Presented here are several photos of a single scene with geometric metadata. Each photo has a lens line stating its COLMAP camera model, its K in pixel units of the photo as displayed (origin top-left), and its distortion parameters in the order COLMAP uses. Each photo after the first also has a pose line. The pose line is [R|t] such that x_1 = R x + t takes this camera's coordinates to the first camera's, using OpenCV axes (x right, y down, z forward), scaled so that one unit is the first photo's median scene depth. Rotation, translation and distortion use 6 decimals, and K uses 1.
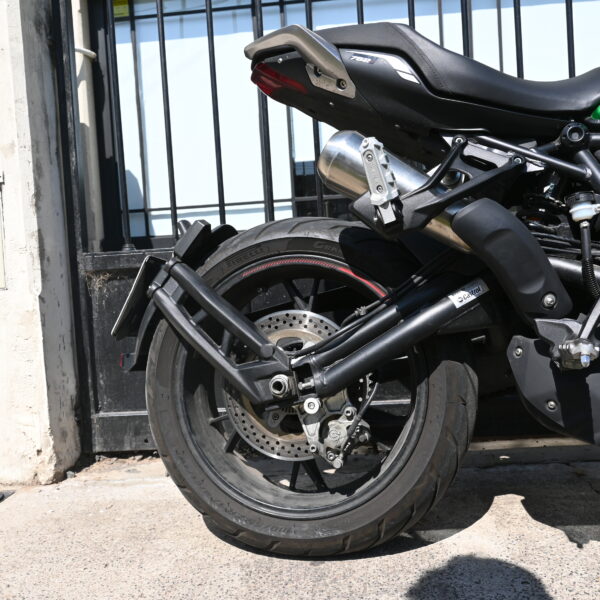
lens RADIAL K [[604.7, 0, 291.6], [0, 604.7, 299.5], [0, 0, 1]] dist [-0.007098, -0.004932]
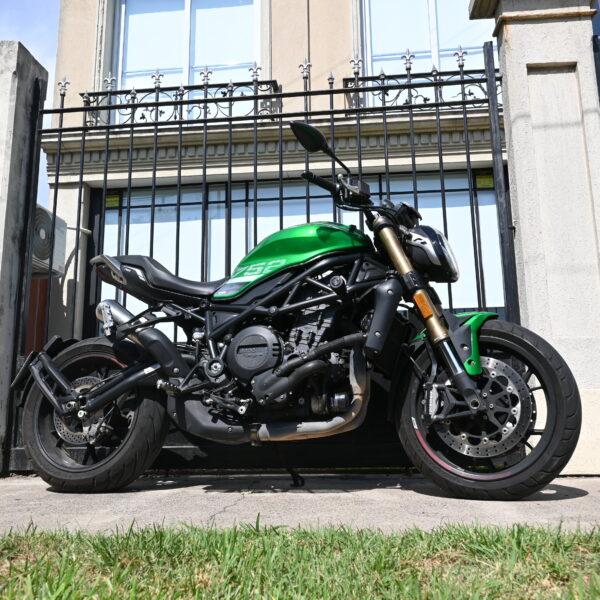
lens RADIAL K [[604.7, 0, 291.6], [0, 604.7, 299.5], [0, 0, 1]] dist [-0.007098, -0.004932]
pose [[0.998410, 0.036768, -0.042732, 0.541071], [-0.046134, 0.968545, -0.244525, 0.164326], [0.032397, 0.246107, 0.968701, -0.777993]]
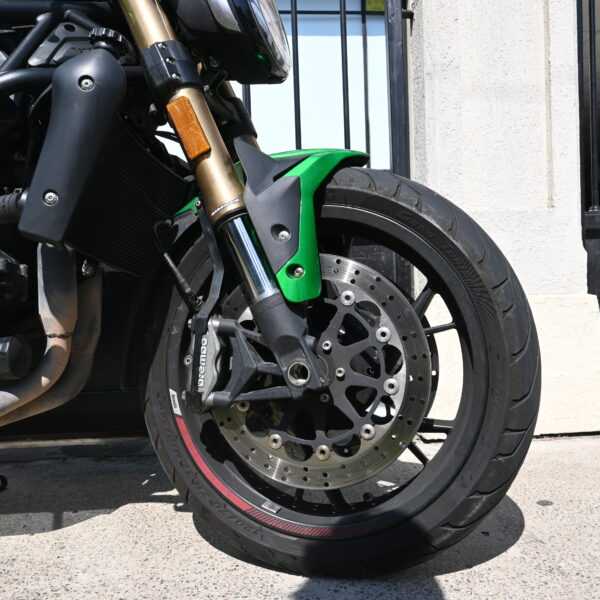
lens RADIAL K [[604.7, 0, 291.6], [0, 604.7, 299.5], [0, 0, 1]] dist [-0.007098, -0.004932]
pose [[0.989921, 0.025856, 0.139238, 0.779872], [-0.020553, 0.999013, -0.039386, 0.018215], [-0.140119, 0.036127, 0.989475, -0.054507]]
